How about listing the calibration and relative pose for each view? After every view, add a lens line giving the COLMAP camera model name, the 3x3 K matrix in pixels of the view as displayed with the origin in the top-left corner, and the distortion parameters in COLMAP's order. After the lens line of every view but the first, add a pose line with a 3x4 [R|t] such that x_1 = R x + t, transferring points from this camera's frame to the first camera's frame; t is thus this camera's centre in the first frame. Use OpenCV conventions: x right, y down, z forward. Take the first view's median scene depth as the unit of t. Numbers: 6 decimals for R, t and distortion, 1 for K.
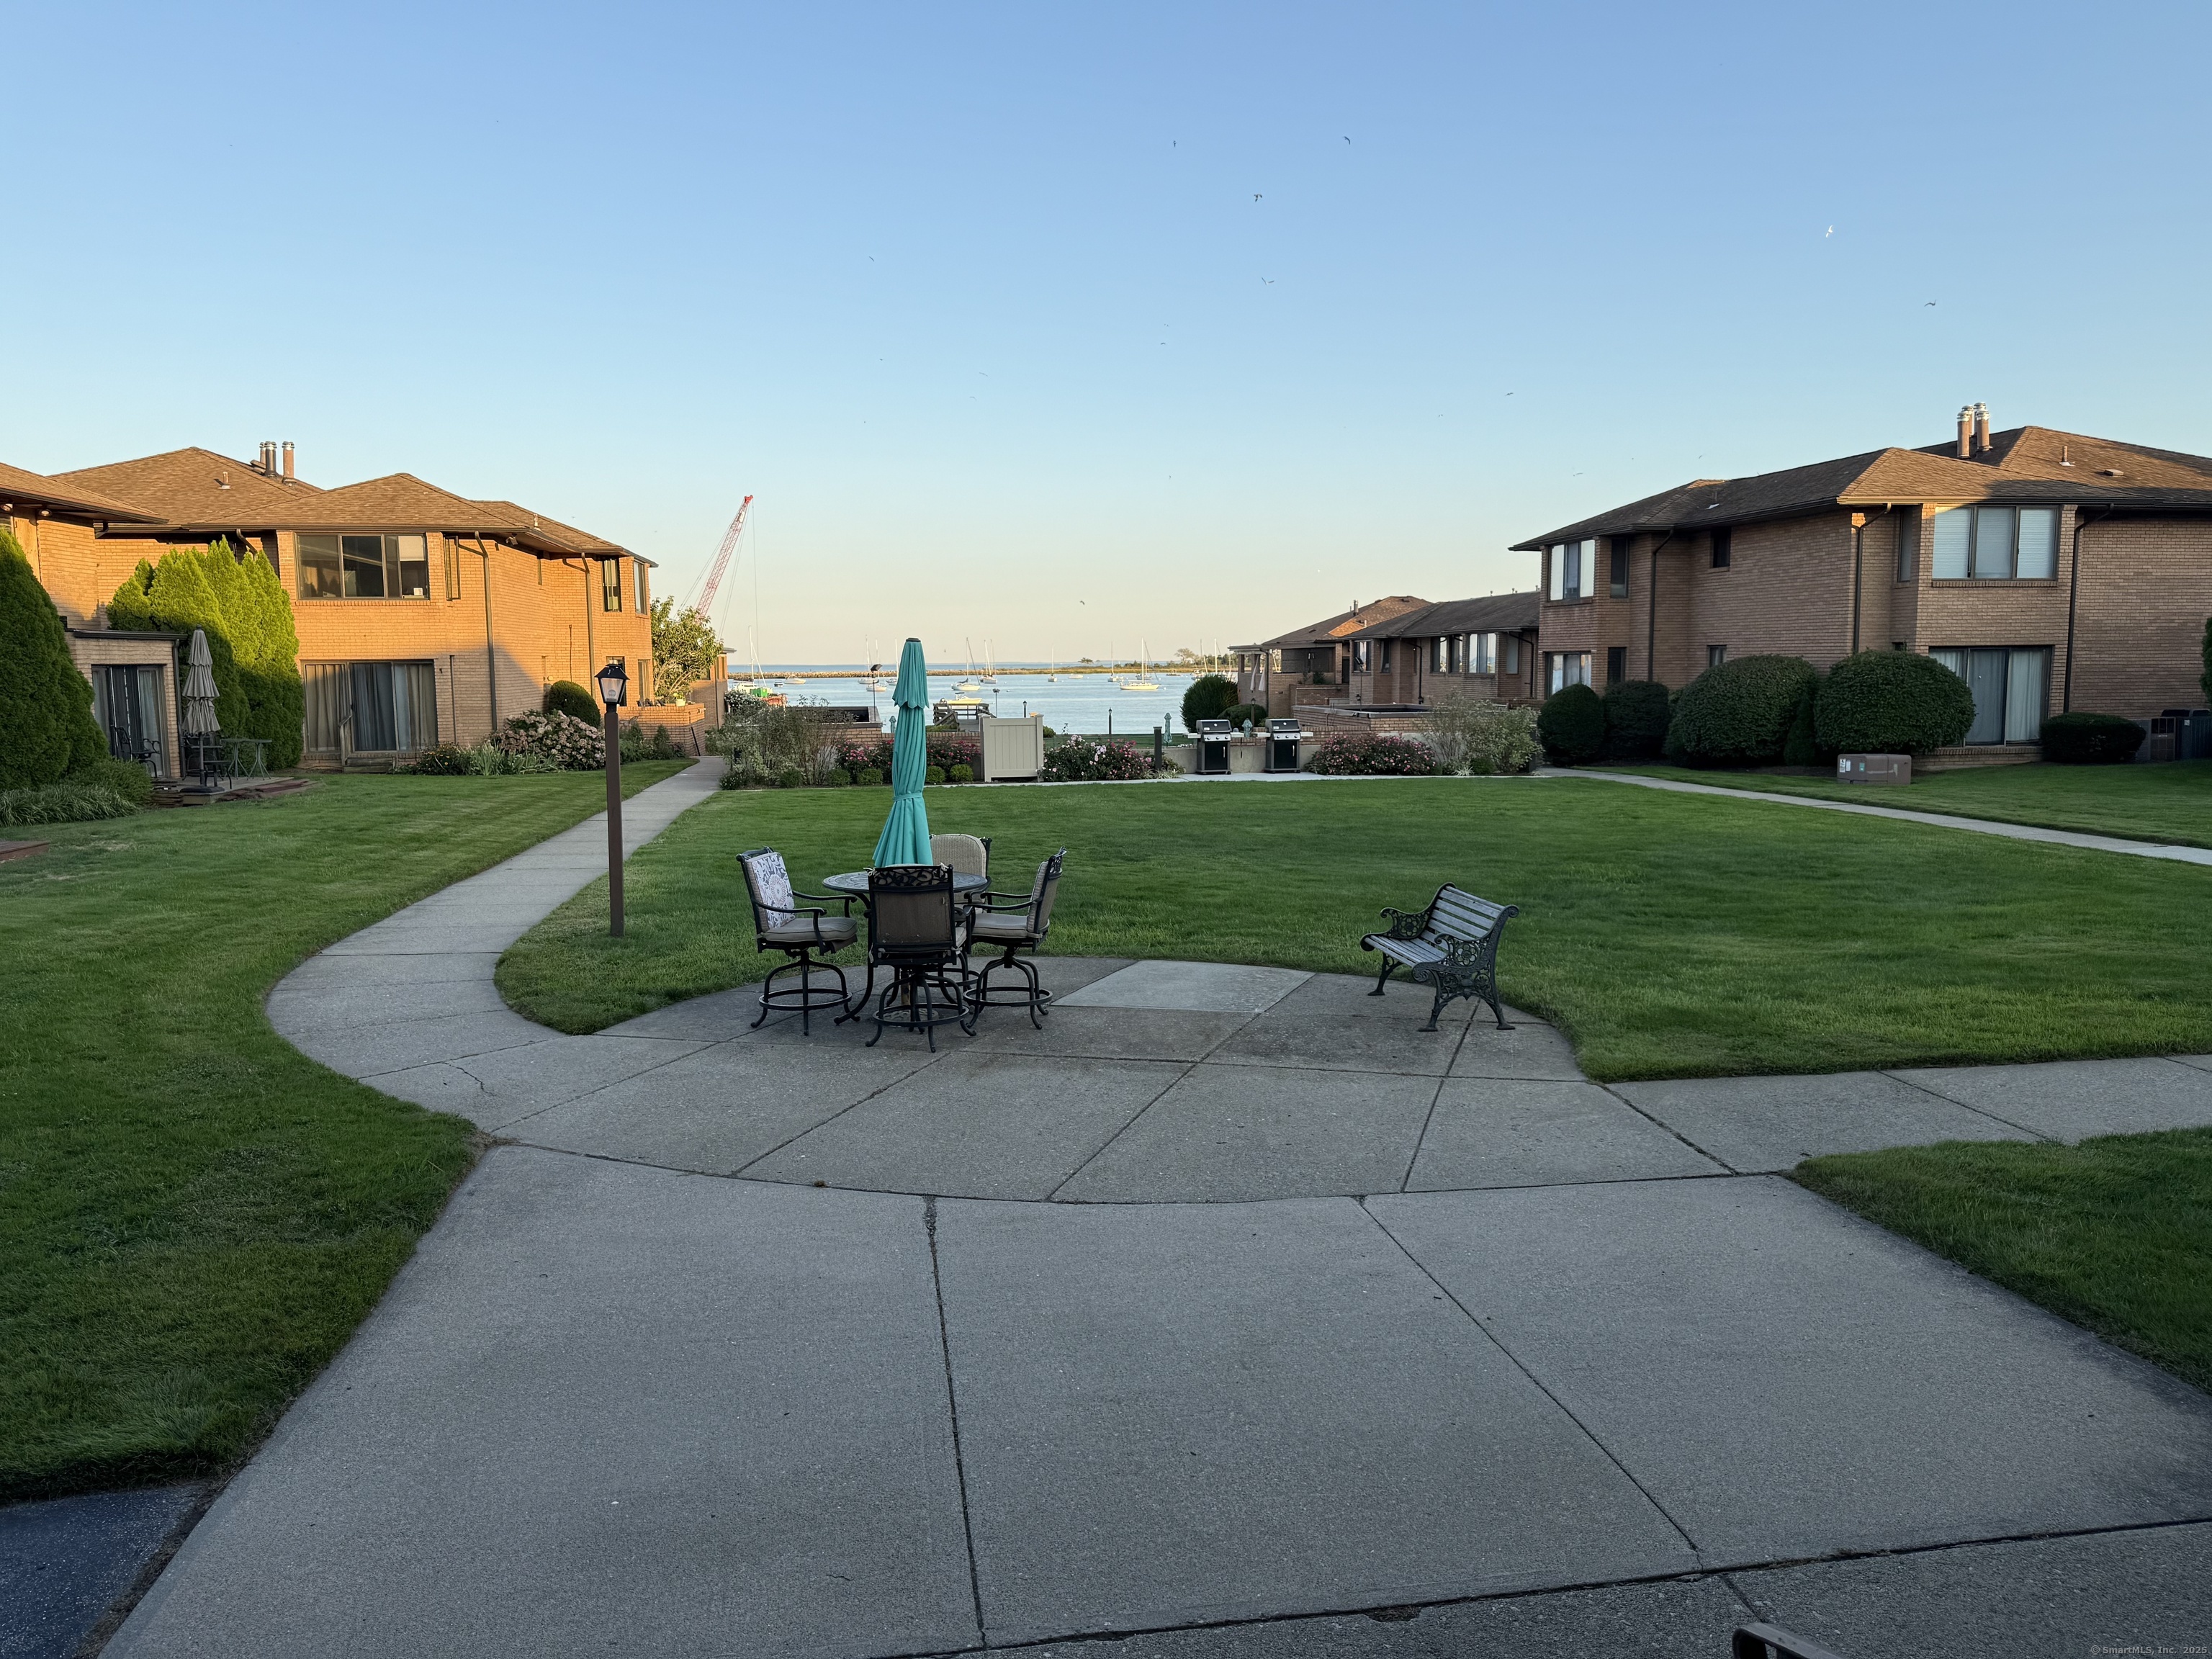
lens RADIAL K [[1579.1, 0, 1103.1], [0, 1579.1, 848.3], [0, 0, 1]] dist [0.061187, -0.036434]
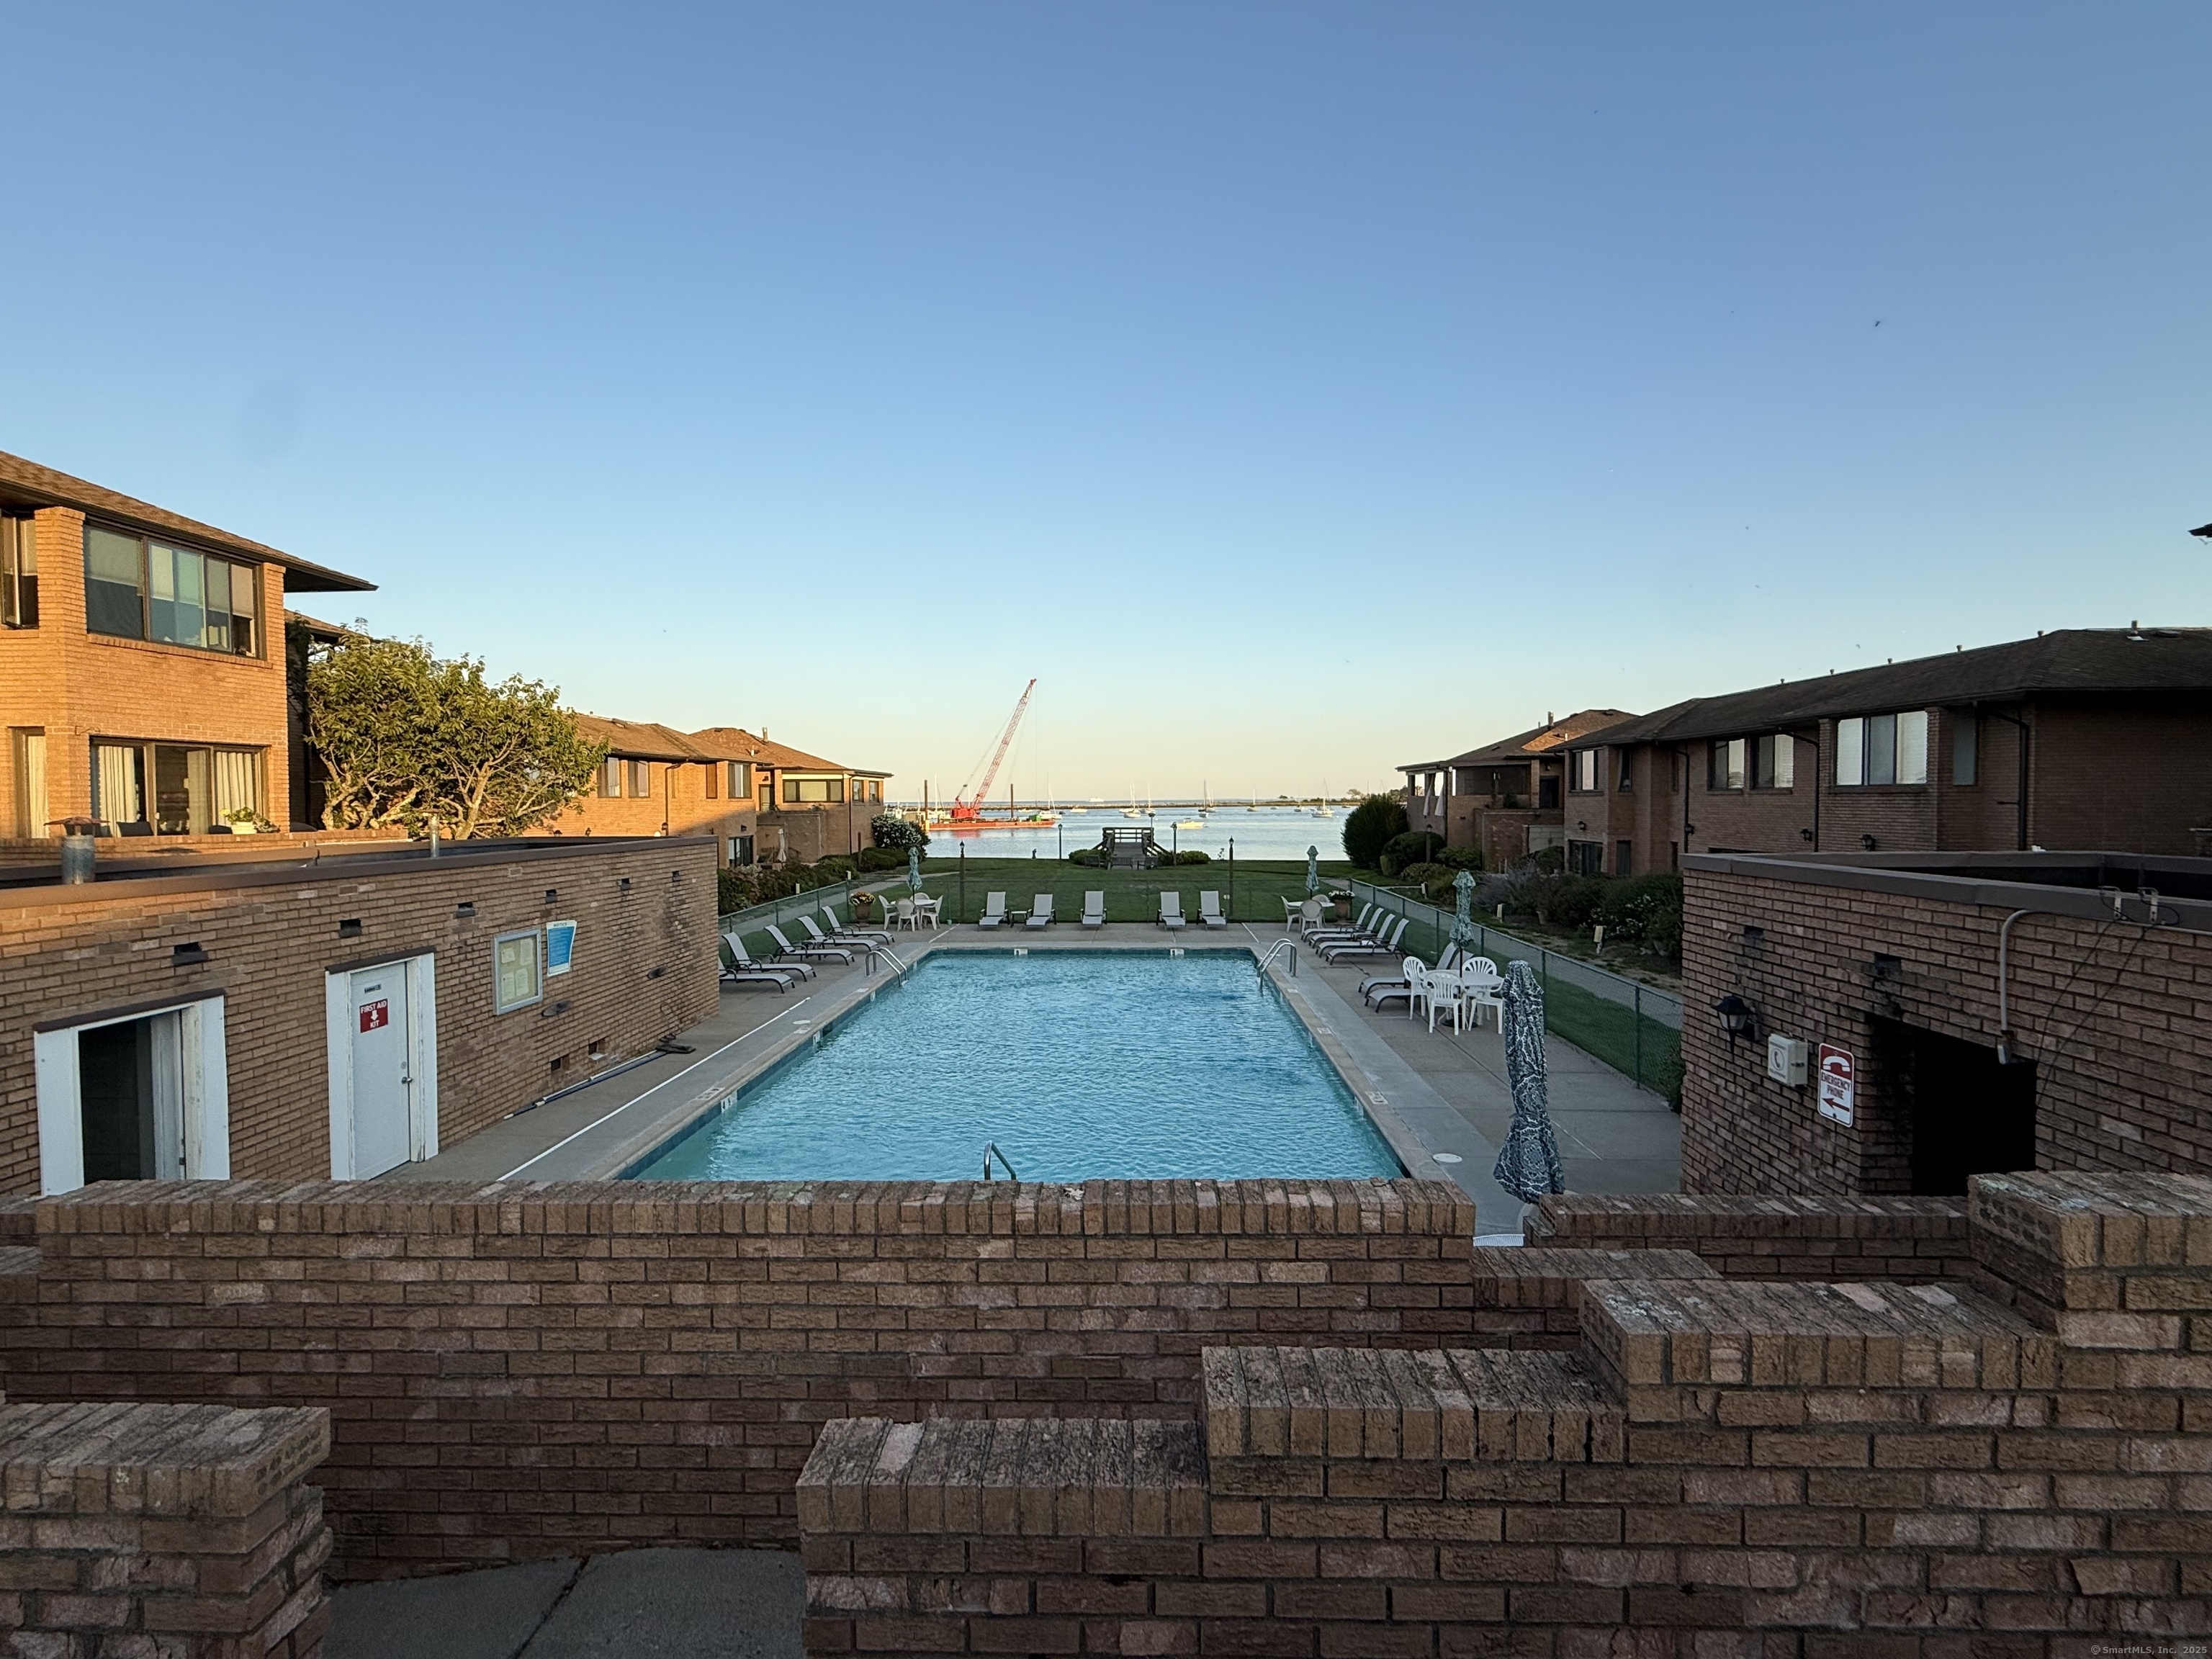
lens RADIAL K [[1045.2, 0, 1101.0], [0, 1045.2, 831.5], [0, 0, 1]] dist [0.000803, -0.000289]
pose [[0.982657, 0.007636, -0.185274, 0.058688], [-0.023577, 0.996188, -0.083990, -0.089727], [0.183926, 0.086902, 0.979091, 0.934170]]
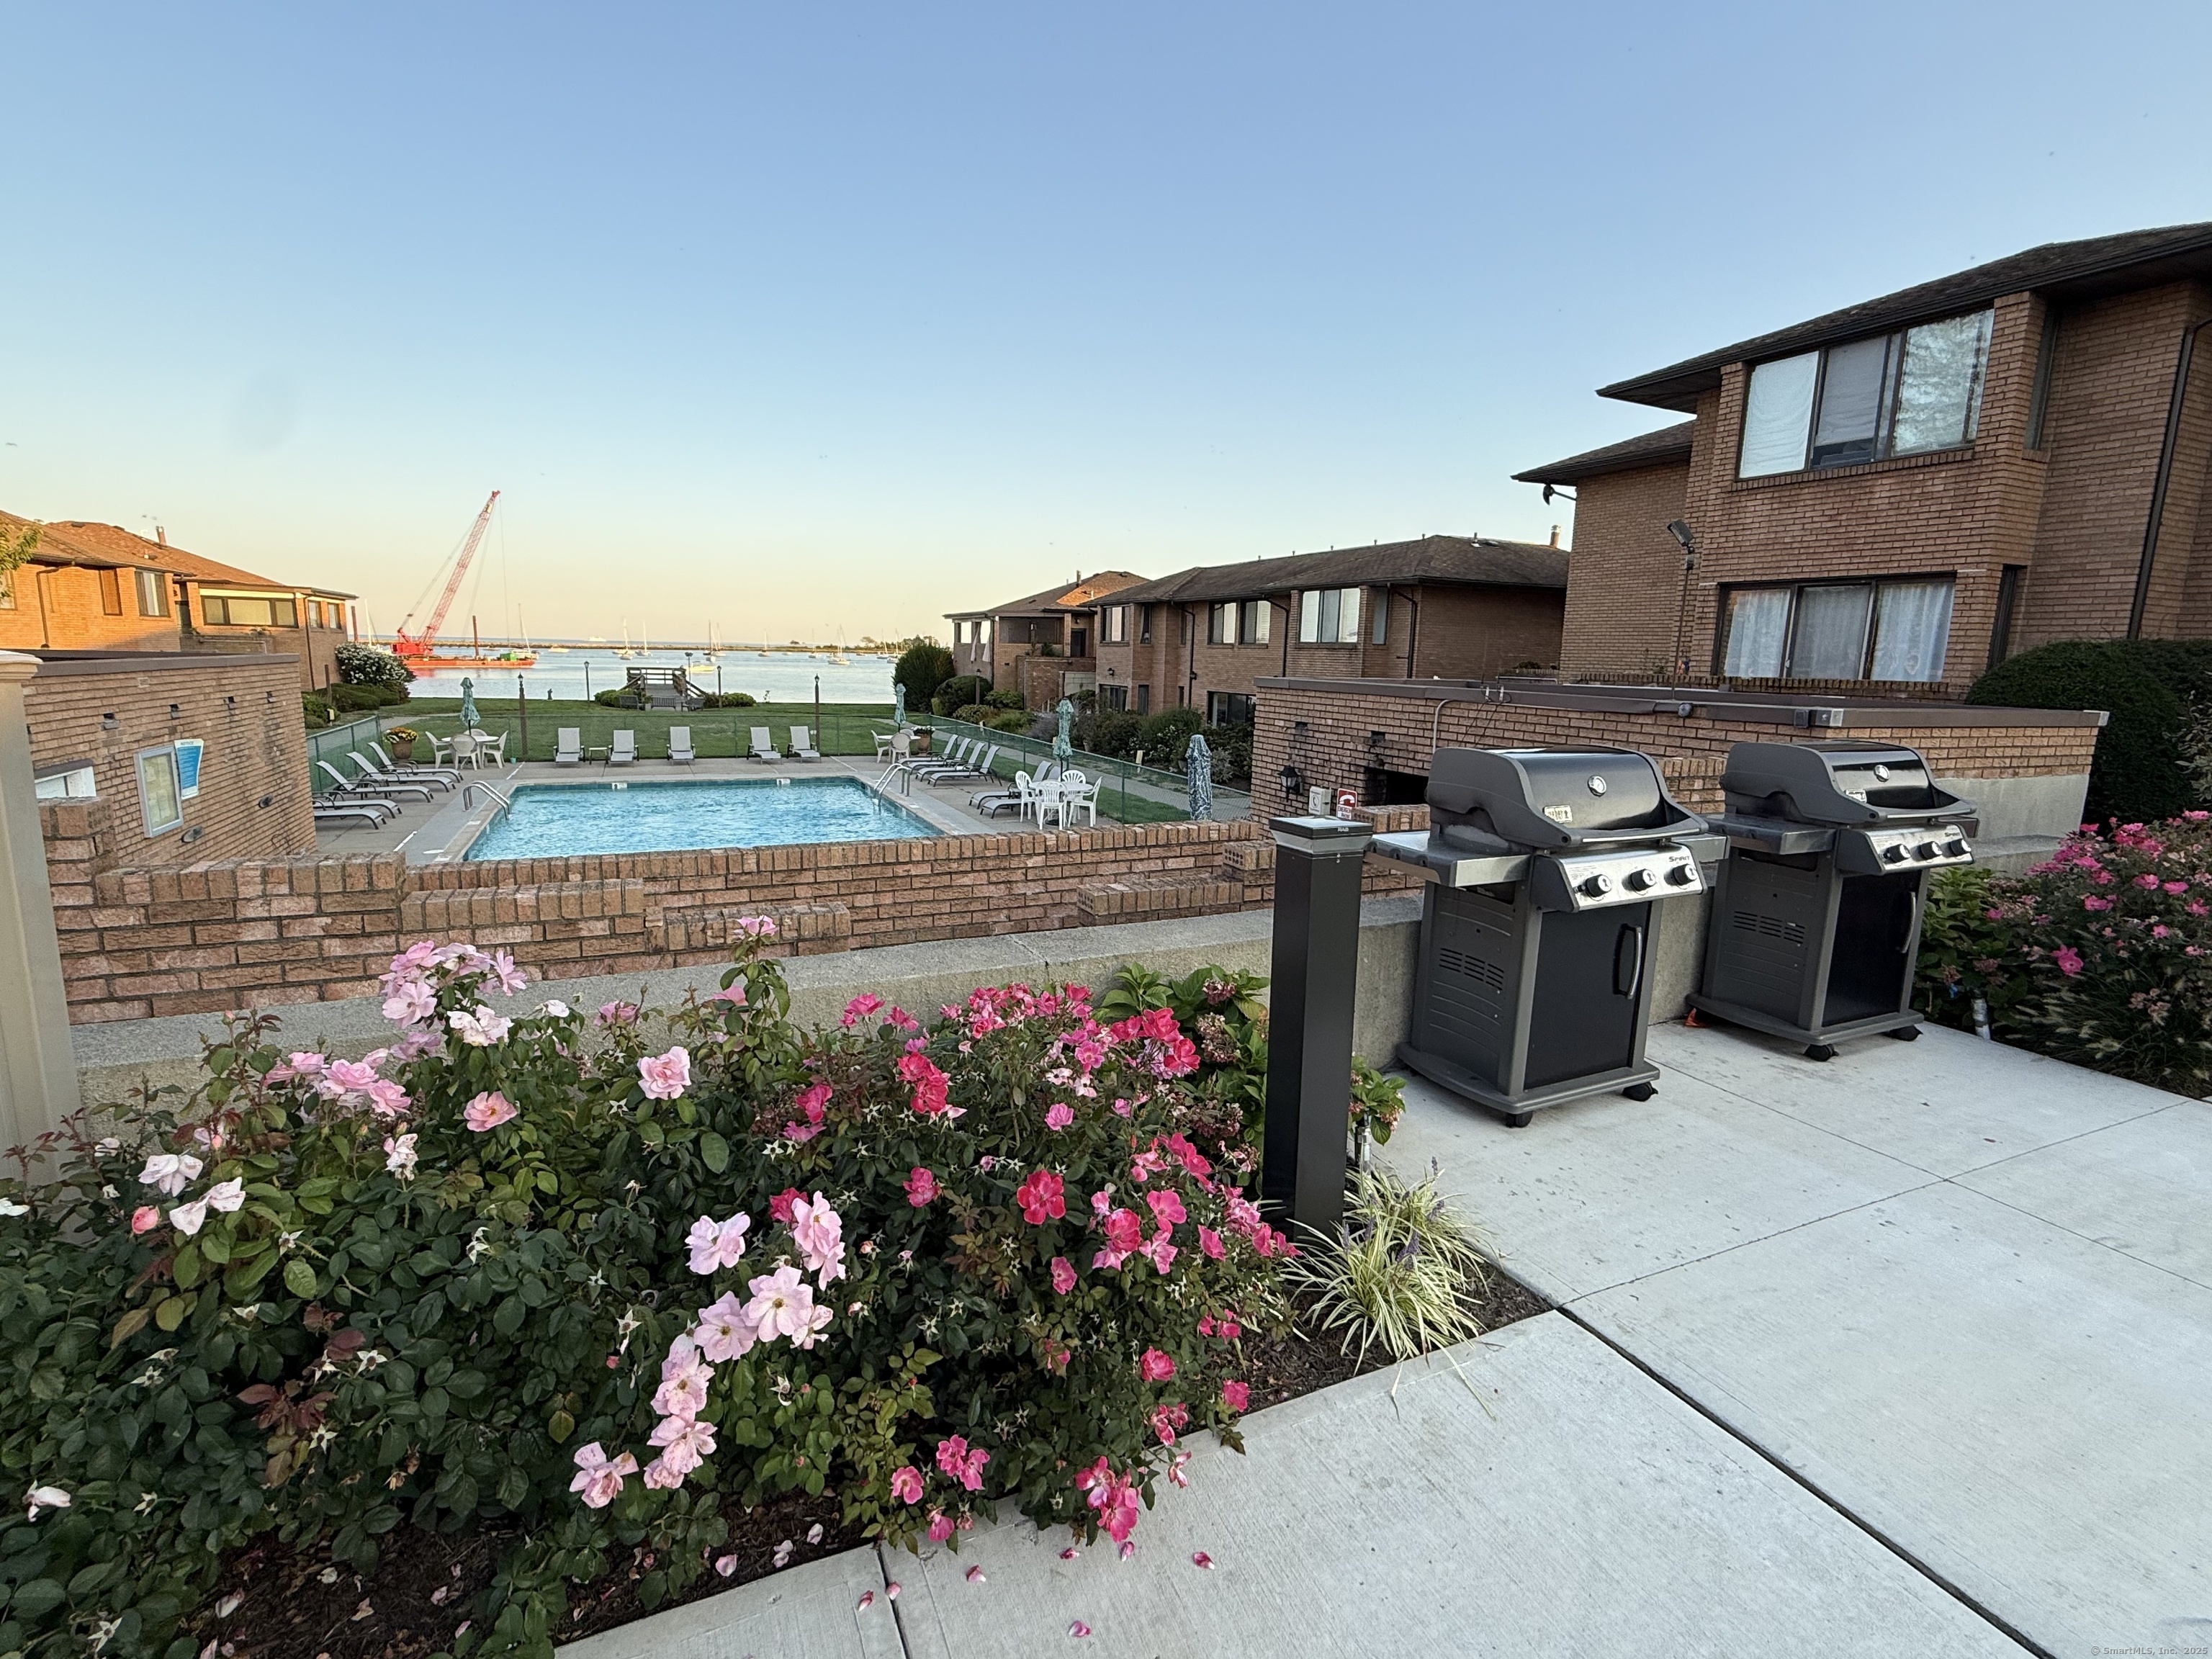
lens RADIAL K [[1045.2, 0, 1107.9], [0, 1045.2, 827.7], [0, 0, 1]] dist [0.000803, -0.000289]
pose [[0.961711, -0.013273, 0.273745, 0.000381], [-0.000533, 0.998734, 0.050299, -0.074893], [-0.274066, -0.048519, 0.960486, 0.865233]]
